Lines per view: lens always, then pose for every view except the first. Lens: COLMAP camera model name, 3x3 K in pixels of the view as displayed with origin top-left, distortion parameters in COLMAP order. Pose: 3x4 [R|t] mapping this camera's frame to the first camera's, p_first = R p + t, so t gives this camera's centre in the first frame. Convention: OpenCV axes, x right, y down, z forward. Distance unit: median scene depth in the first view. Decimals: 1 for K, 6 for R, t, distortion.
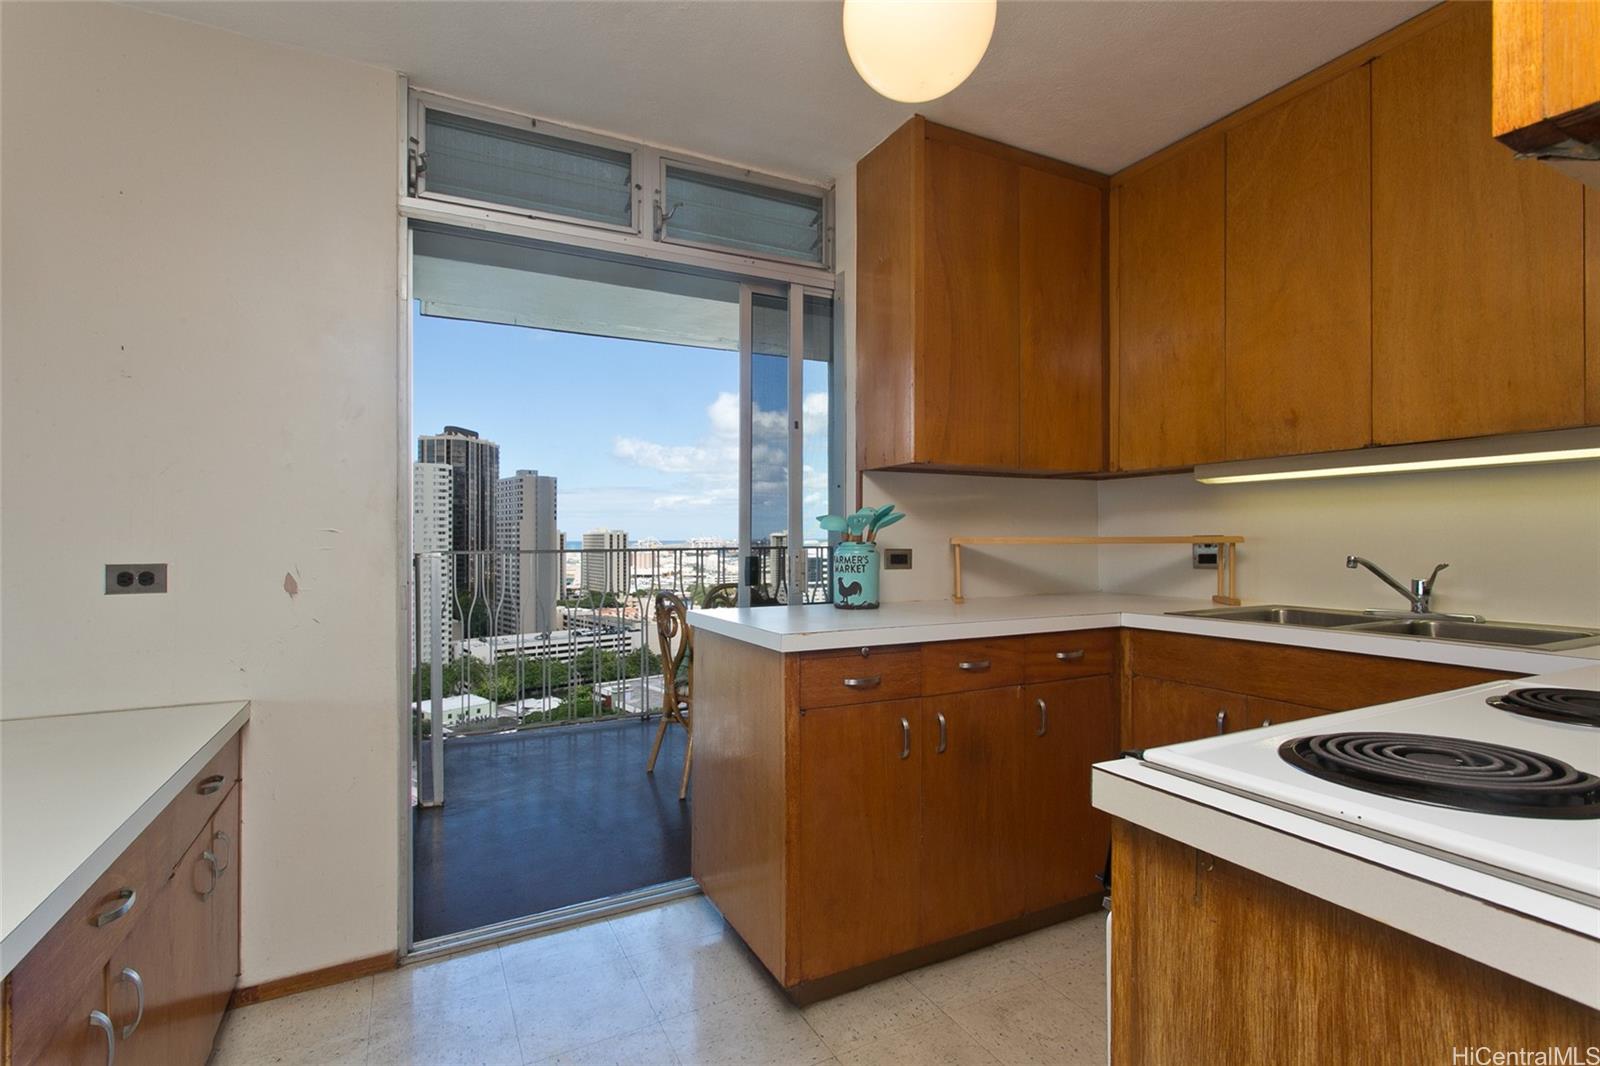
lens RADIAL K [[767.3, 0, 823.3], [0, 767.3, 527.5], [0, 0, 1]] dist [0.008820, -0.002298]
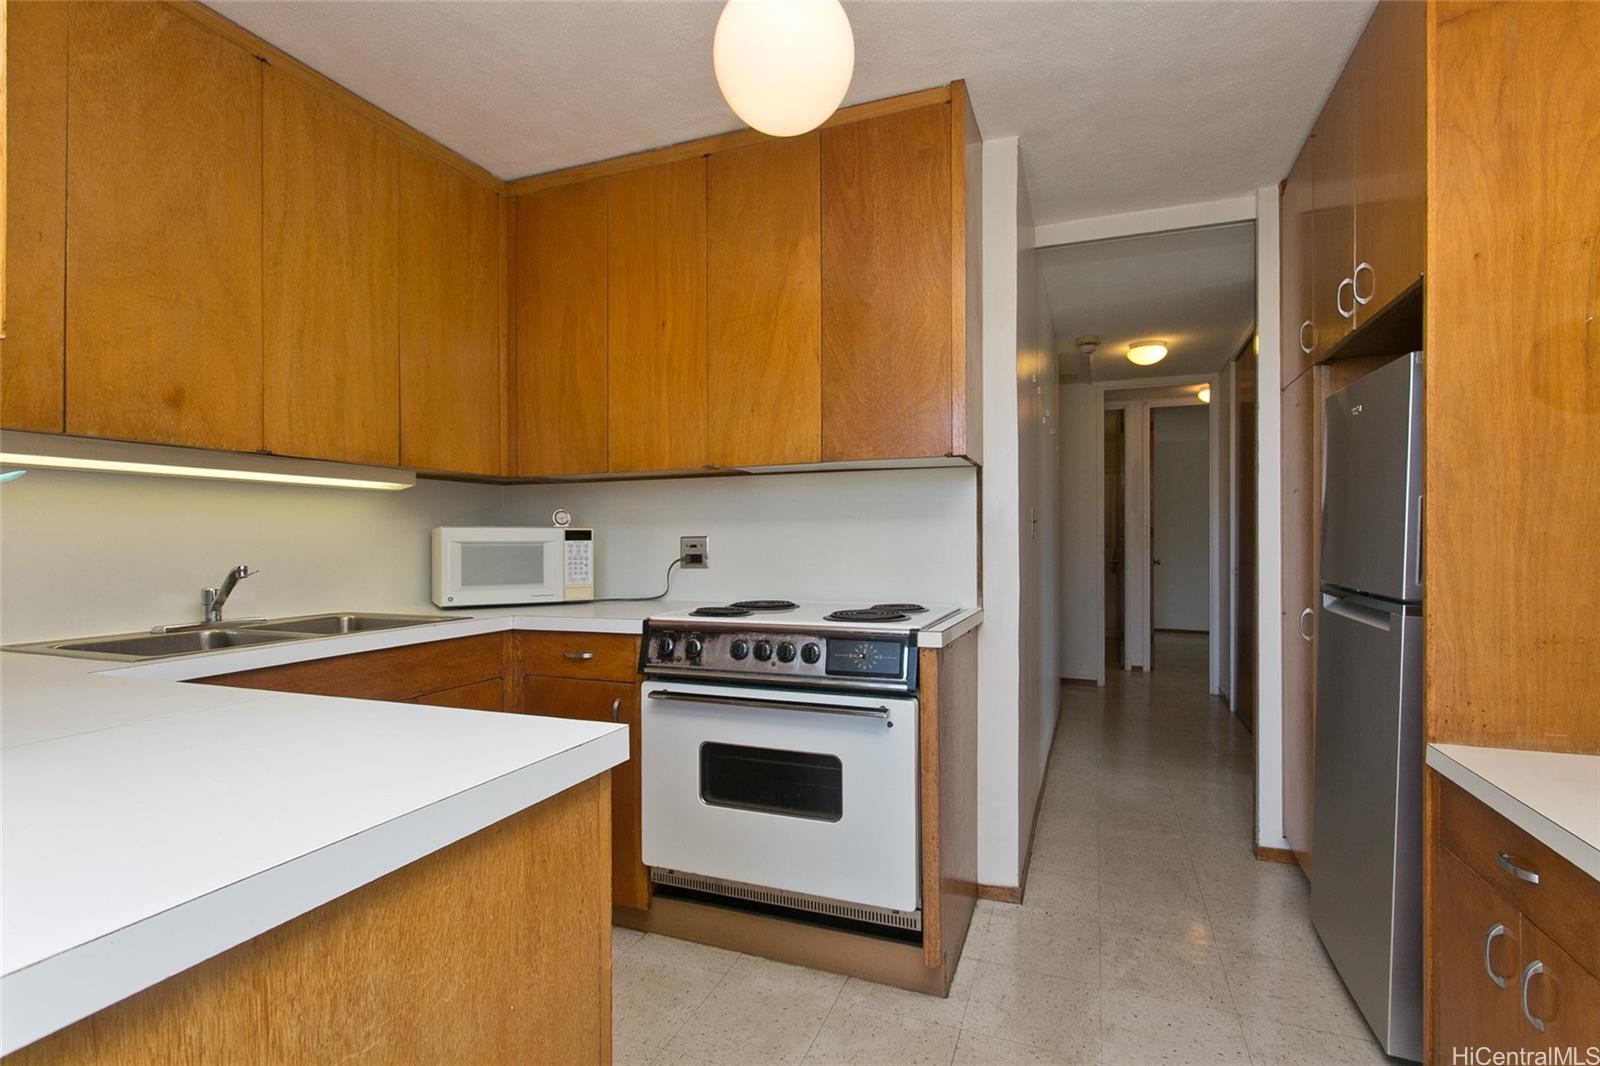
lens RADIAL K [[767.3, 0, 801.3], [0, 767.3, 538.8], [0, 0, 1]] dist [0.008820, -0.002298]
pose [[-0.657071, 0.006364, 0.753801, -0.481977], [-0.001100, 0.999955, -0.009401, 0.012523], [-0.753827, -0.007007, -0.657035, 1.136290]]
